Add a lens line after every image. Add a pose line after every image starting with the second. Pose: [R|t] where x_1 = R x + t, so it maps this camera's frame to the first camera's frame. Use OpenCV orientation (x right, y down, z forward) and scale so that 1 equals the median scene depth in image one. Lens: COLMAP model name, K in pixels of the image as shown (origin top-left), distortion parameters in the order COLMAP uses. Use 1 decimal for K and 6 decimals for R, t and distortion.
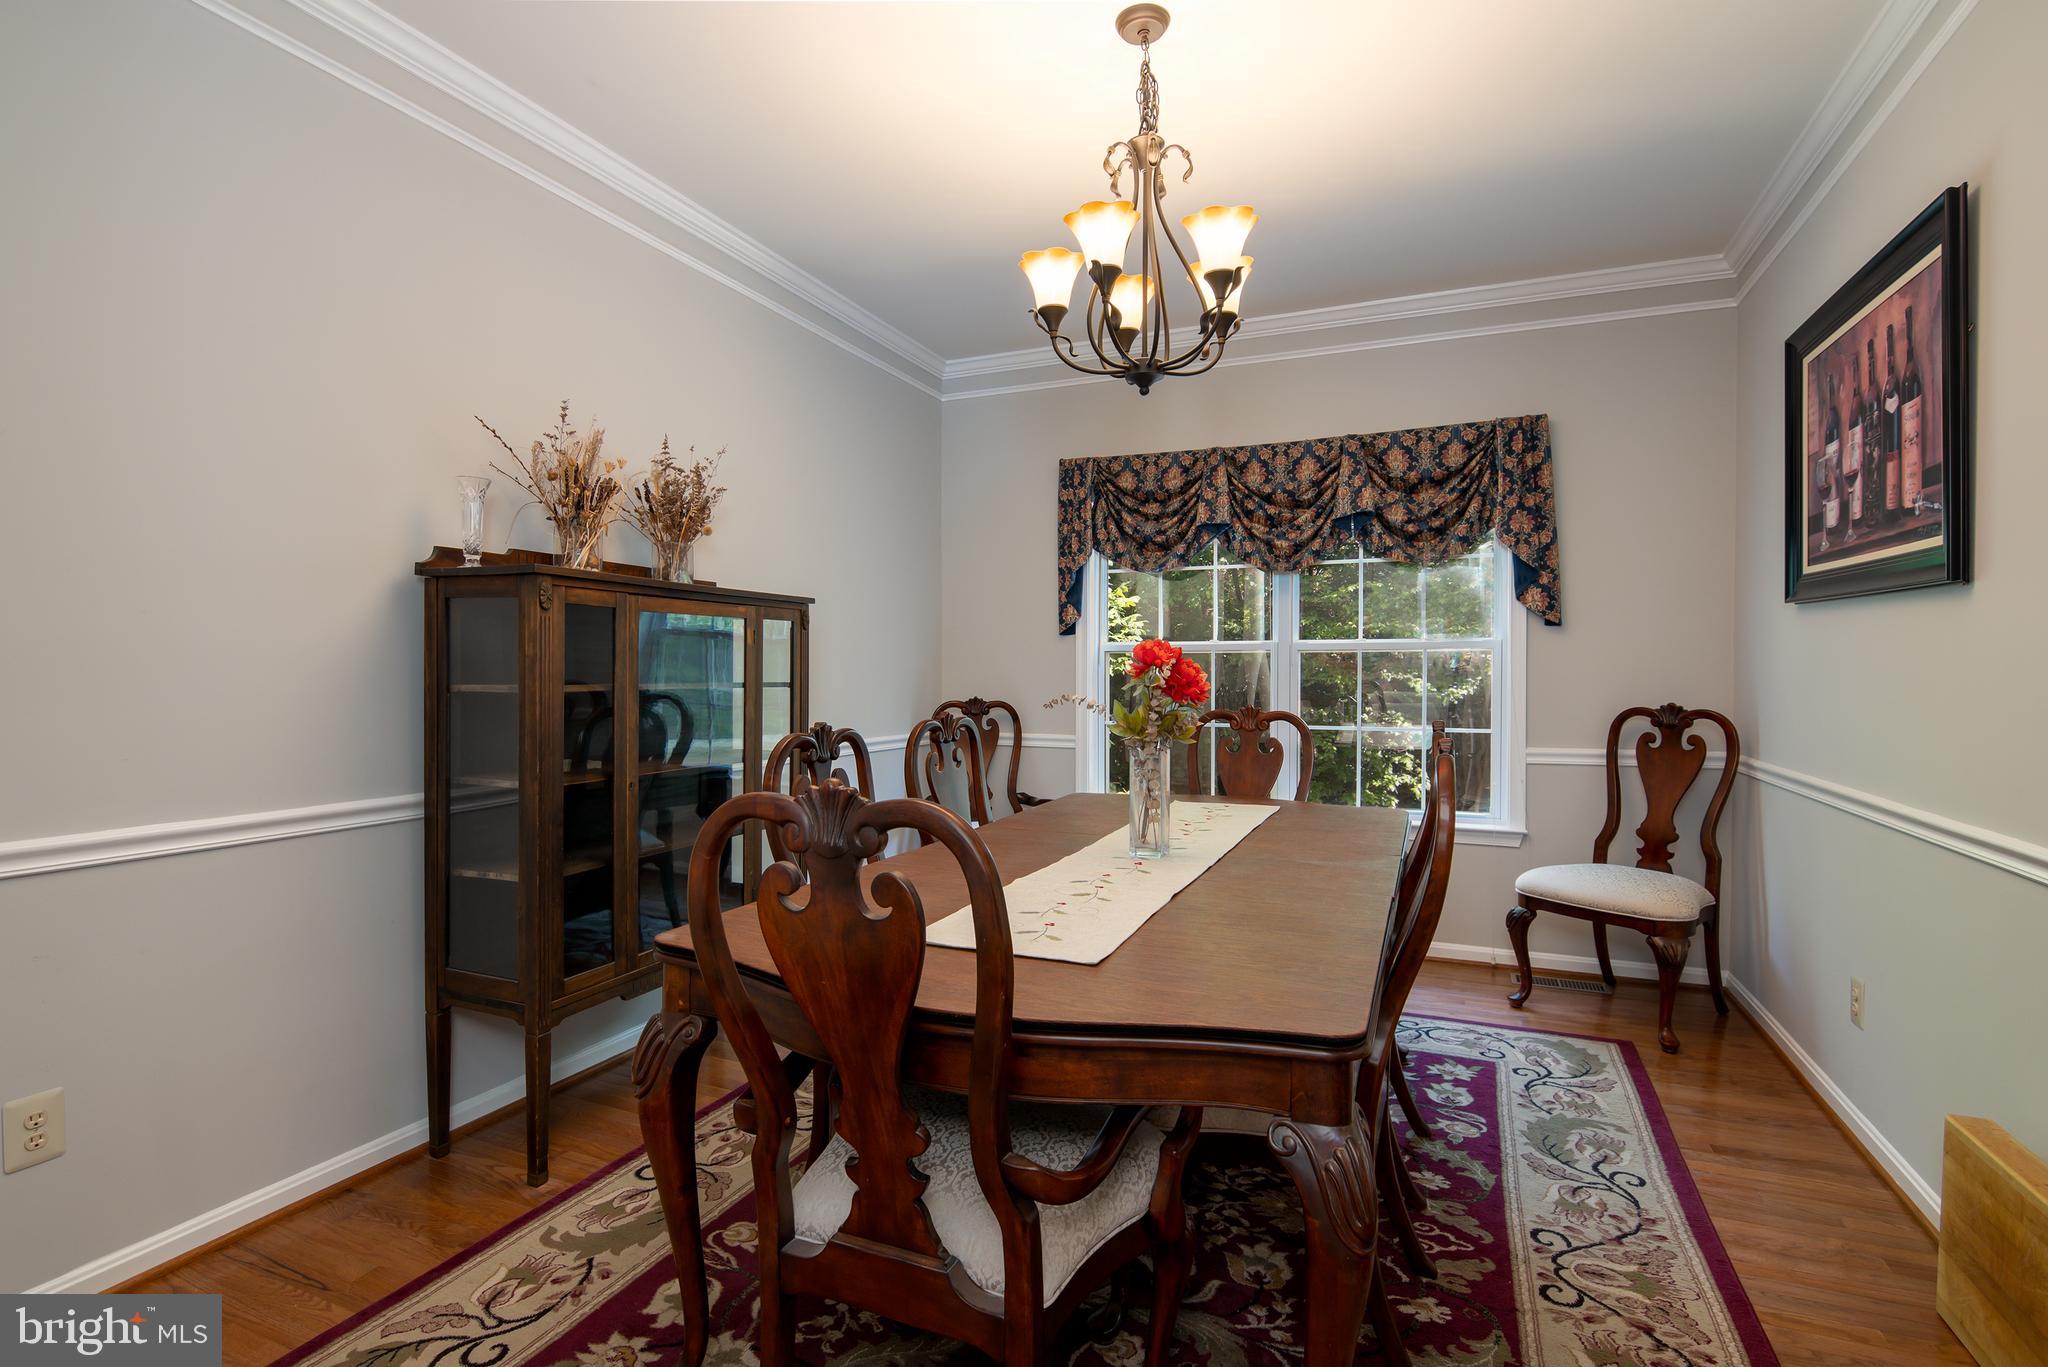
lens RADIAL K [[999.8, 0, 985.3], [0, 999.8, 679.3], [0, 0, 1]] dist [-0.000616, -0.001790]
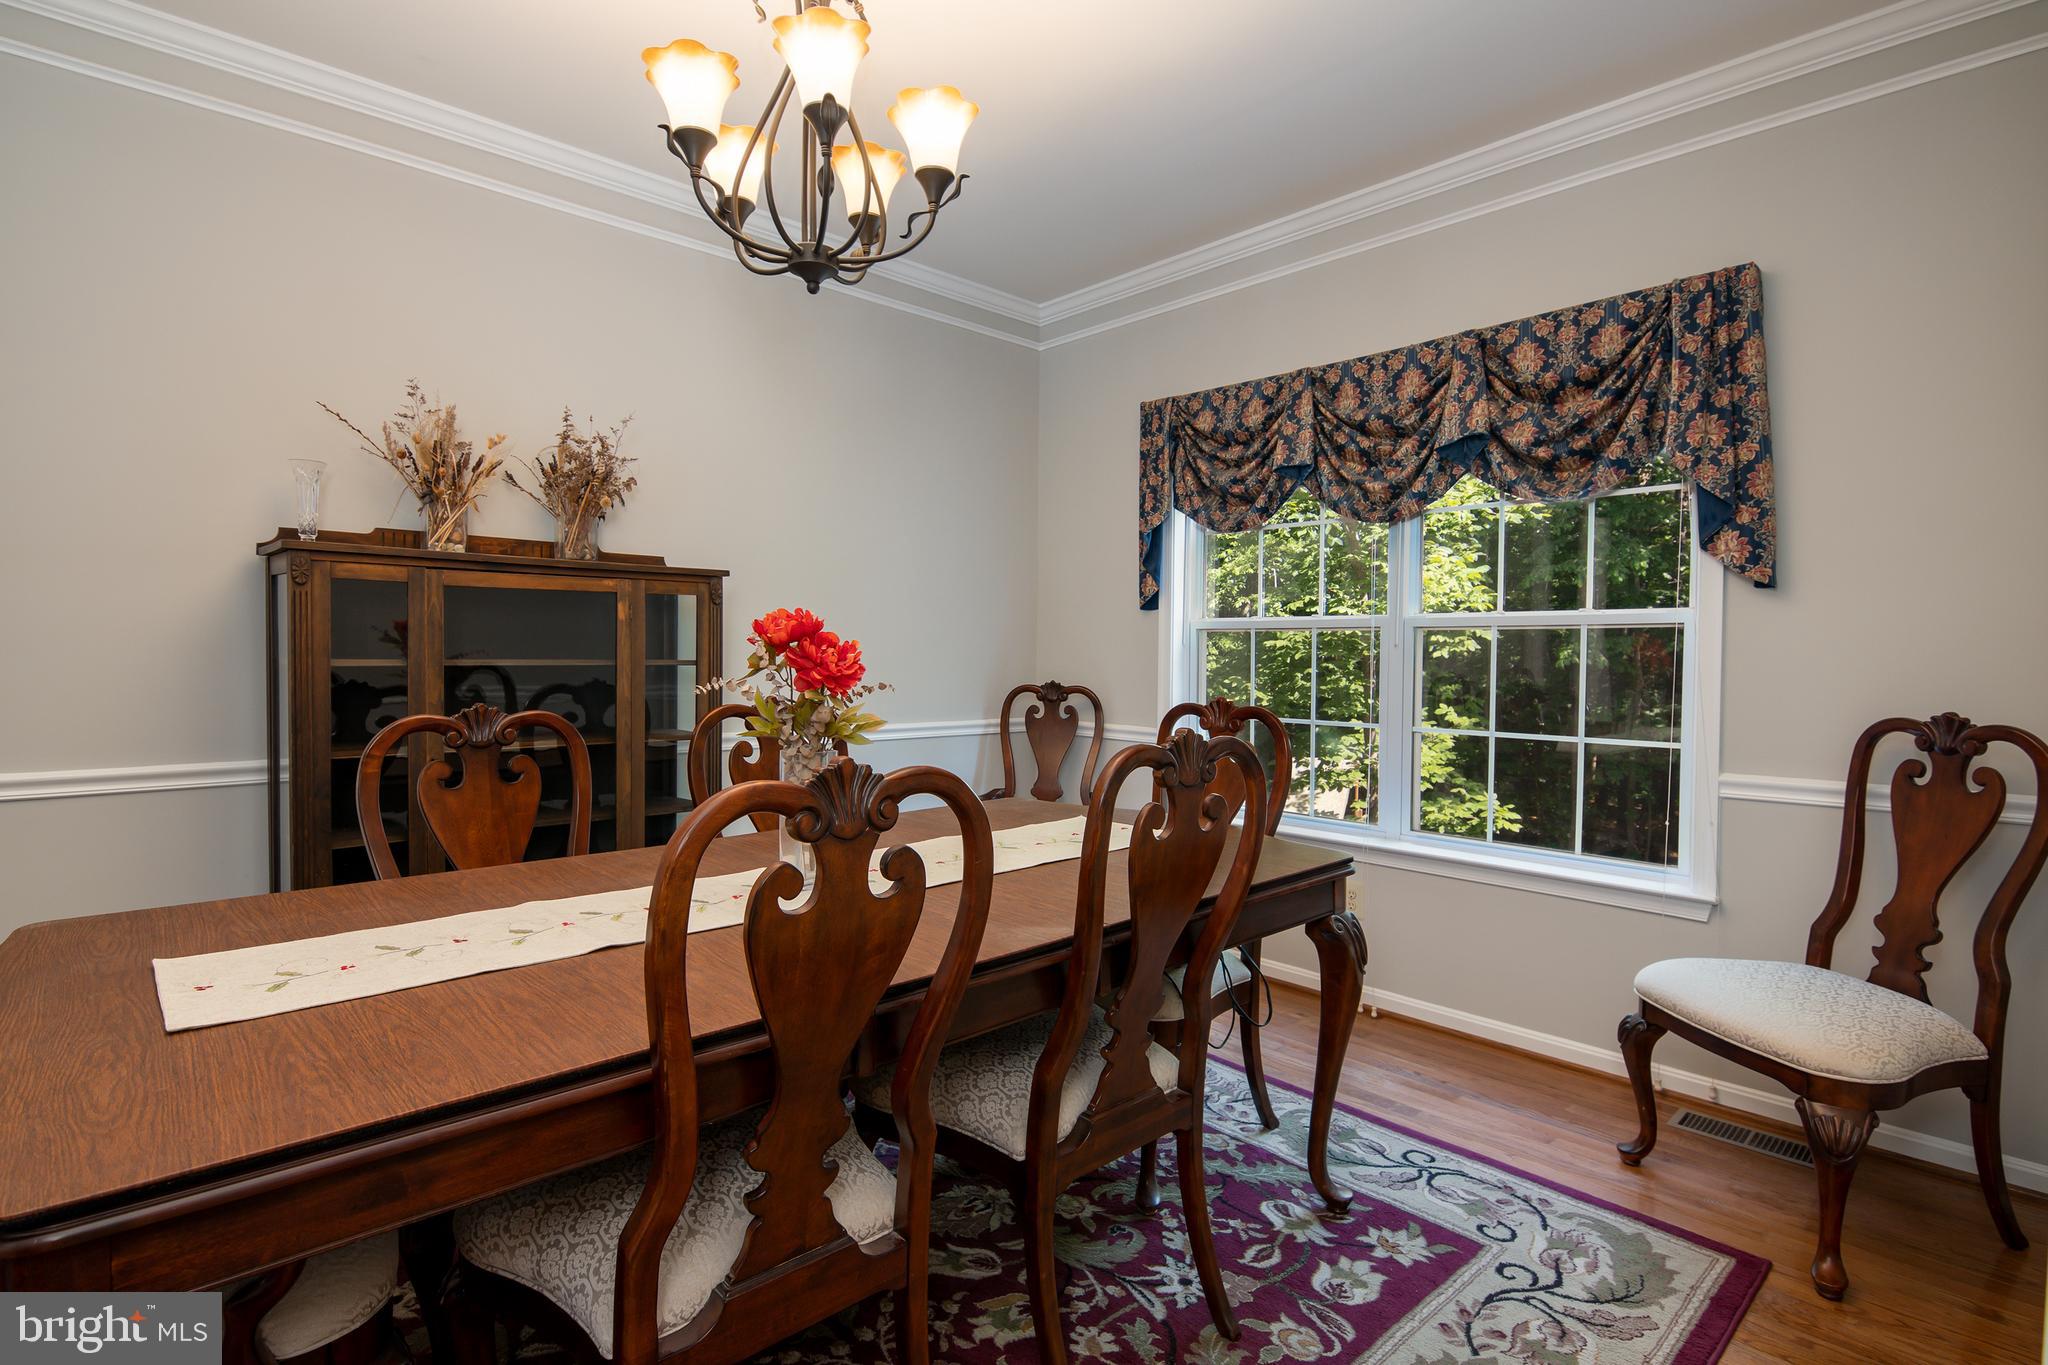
lens RADIAL K [[999.8, 0, 1023.2], [0, 999.8, 668.4], [0, 0, 1]] dist [-0.000616, -0.001790]
pose [[0.920897, 0.014297, -0.389544, 0.377662], [-0.011697, 0.999891, 0.009045, -0.001403], [0.389631, -0.003774, 0.920963, 0.214152]]
